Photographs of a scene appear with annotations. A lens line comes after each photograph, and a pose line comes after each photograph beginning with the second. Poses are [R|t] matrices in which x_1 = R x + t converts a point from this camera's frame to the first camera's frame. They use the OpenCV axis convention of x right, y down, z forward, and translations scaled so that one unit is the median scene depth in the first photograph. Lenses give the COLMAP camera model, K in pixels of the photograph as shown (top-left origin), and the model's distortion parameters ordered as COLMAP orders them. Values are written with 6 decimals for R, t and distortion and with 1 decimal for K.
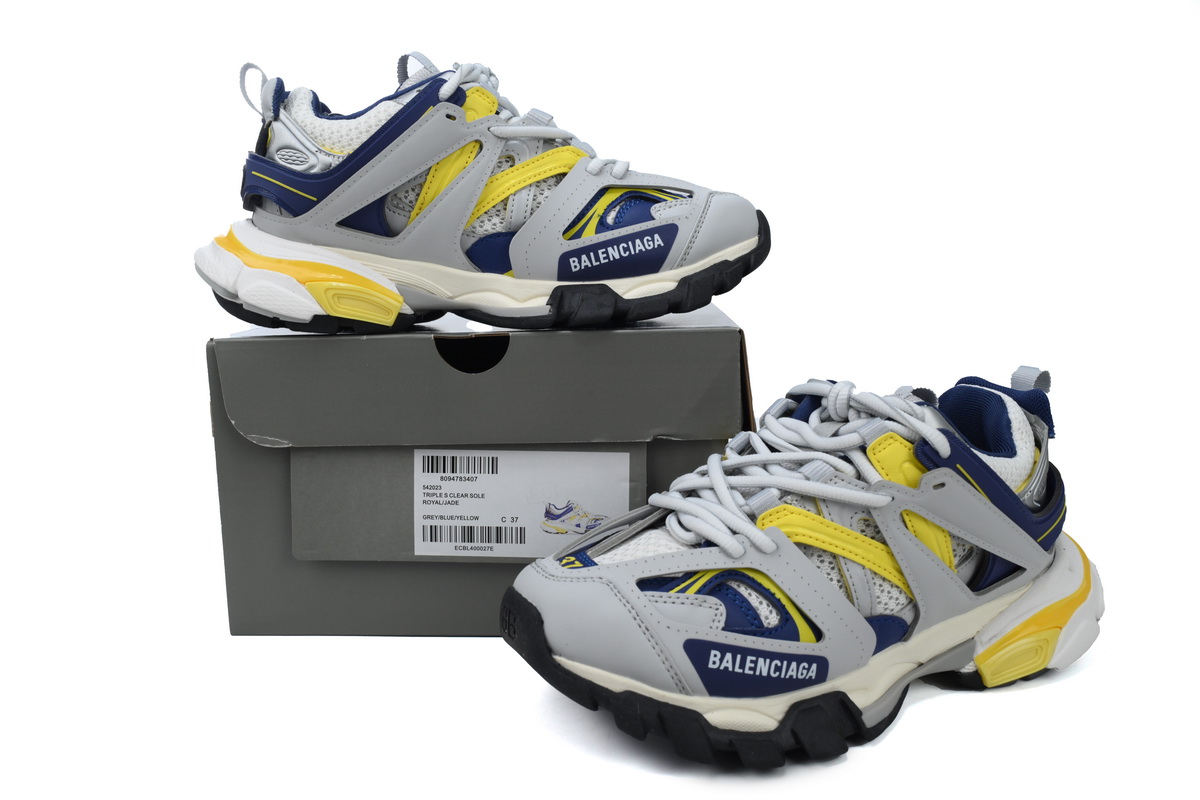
lens RADIAL K [[962.9, 0, 600.0], [0, 962.9, 400.0], [0, 0, 1]] dist [0.009423, 0.000651]
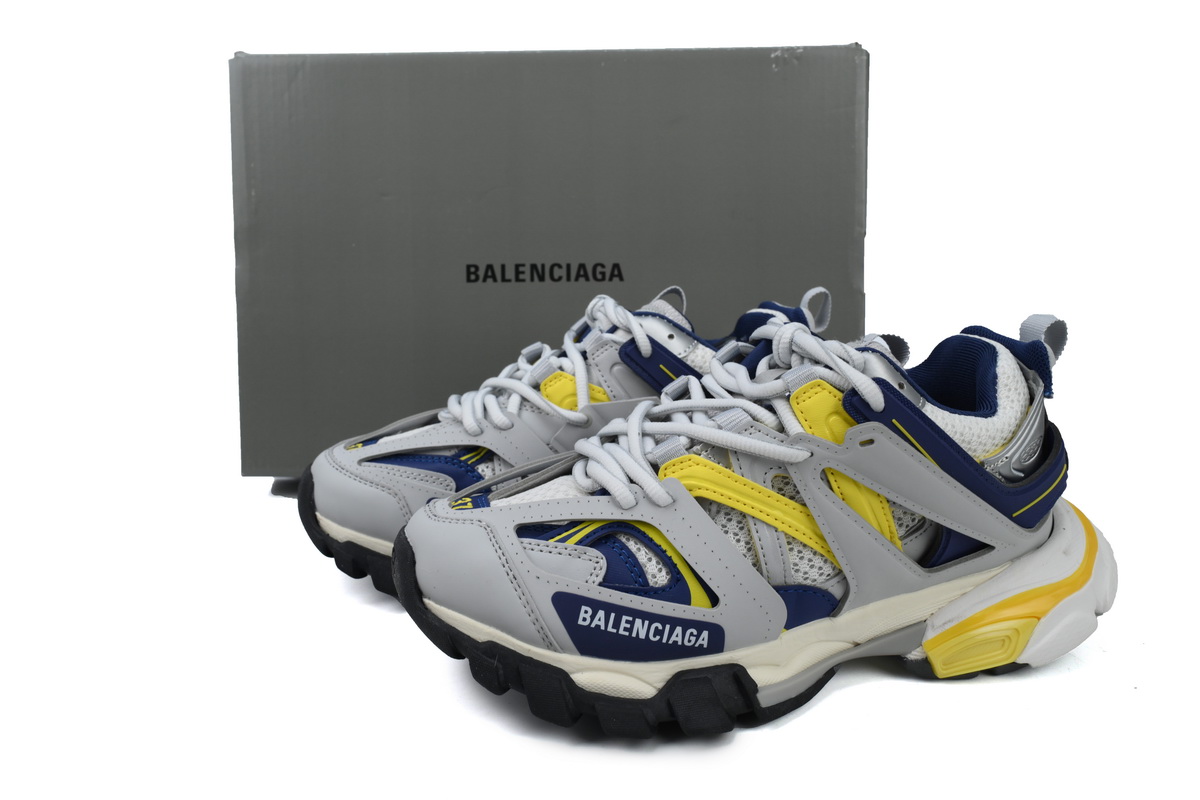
lens RADIAL K [[962.9, 0, 600.0], [0, 962.9, 400.0], [0, 0, 1]] dist [0.009423, 0.000651]
pose [[0.979976, 0.042345, -0.194559, 0.282722], [-0.035014, 0.998547, 0.040966, 0.023406], [0.196011, -0.033334, 0.980035, 0.100623]]
